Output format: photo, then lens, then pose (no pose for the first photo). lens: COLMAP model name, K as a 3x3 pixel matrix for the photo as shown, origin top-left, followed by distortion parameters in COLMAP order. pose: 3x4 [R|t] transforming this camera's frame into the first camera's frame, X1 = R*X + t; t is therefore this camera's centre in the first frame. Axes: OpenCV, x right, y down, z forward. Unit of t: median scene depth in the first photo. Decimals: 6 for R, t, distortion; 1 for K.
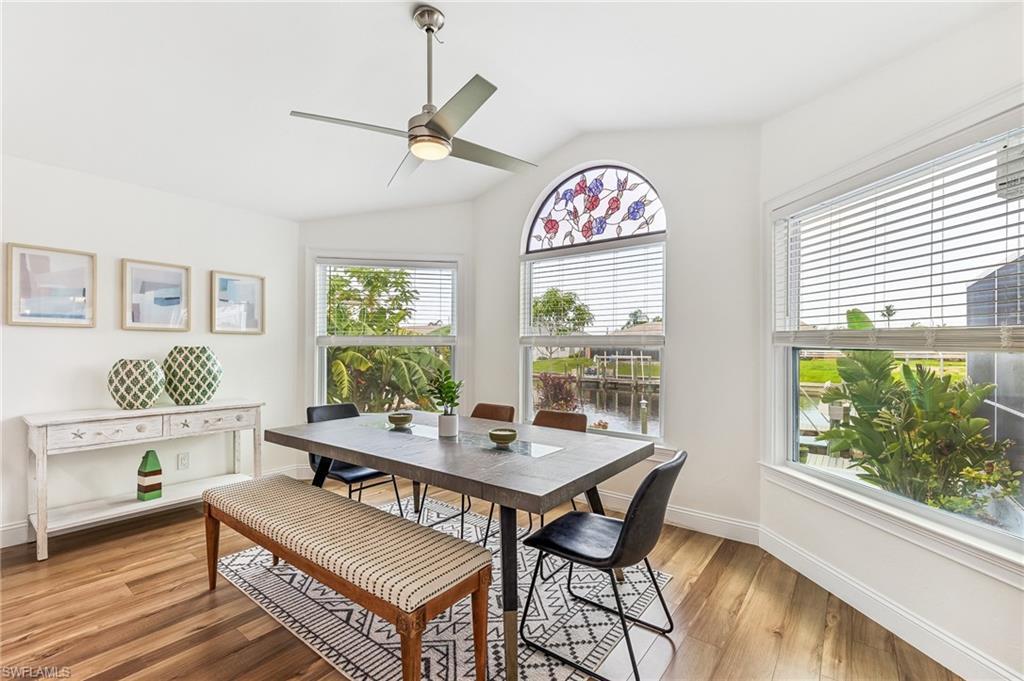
lens RADIAL K [[439.1, 0, 511.1], [0, 439.1, 348.9], [0, 0, 1]] dist [0.003077, 0.000502]
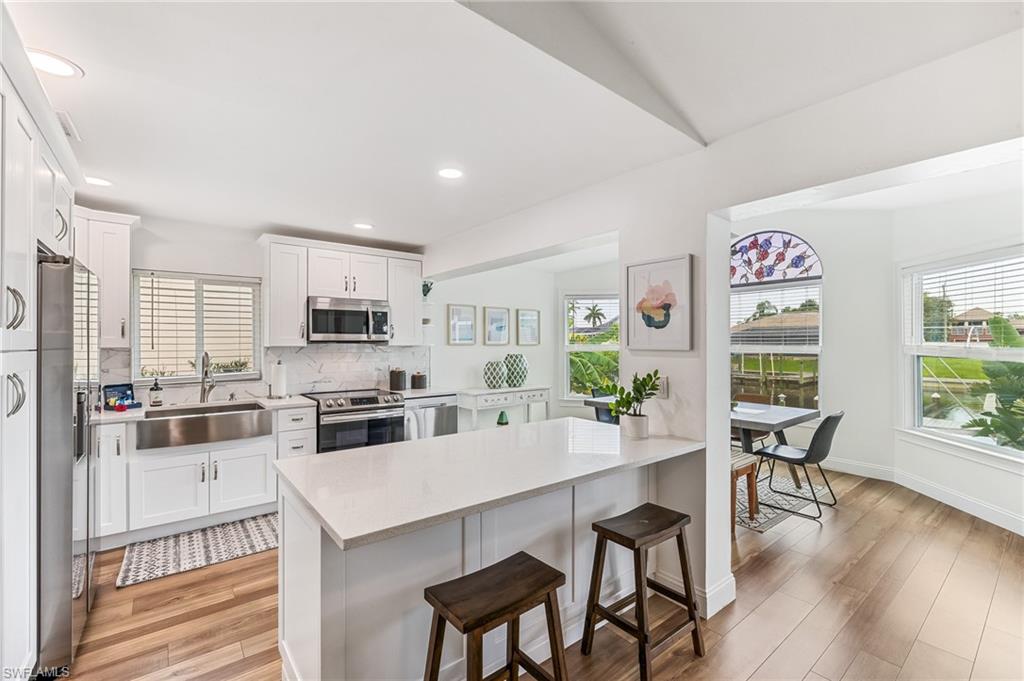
lens RADIAL K [[439.1, 0, 509.9], [0, 439.1, 343.9], [0, 0, 1]] dist [0.003077, 0.000502]
pose [[0.971729, -0.008666, -0.235940, -0.312777], [0.009275, 0.999956, 0.001474, -0.046181], [0.235917, -0.003621, 0.971767, -0.676096]]
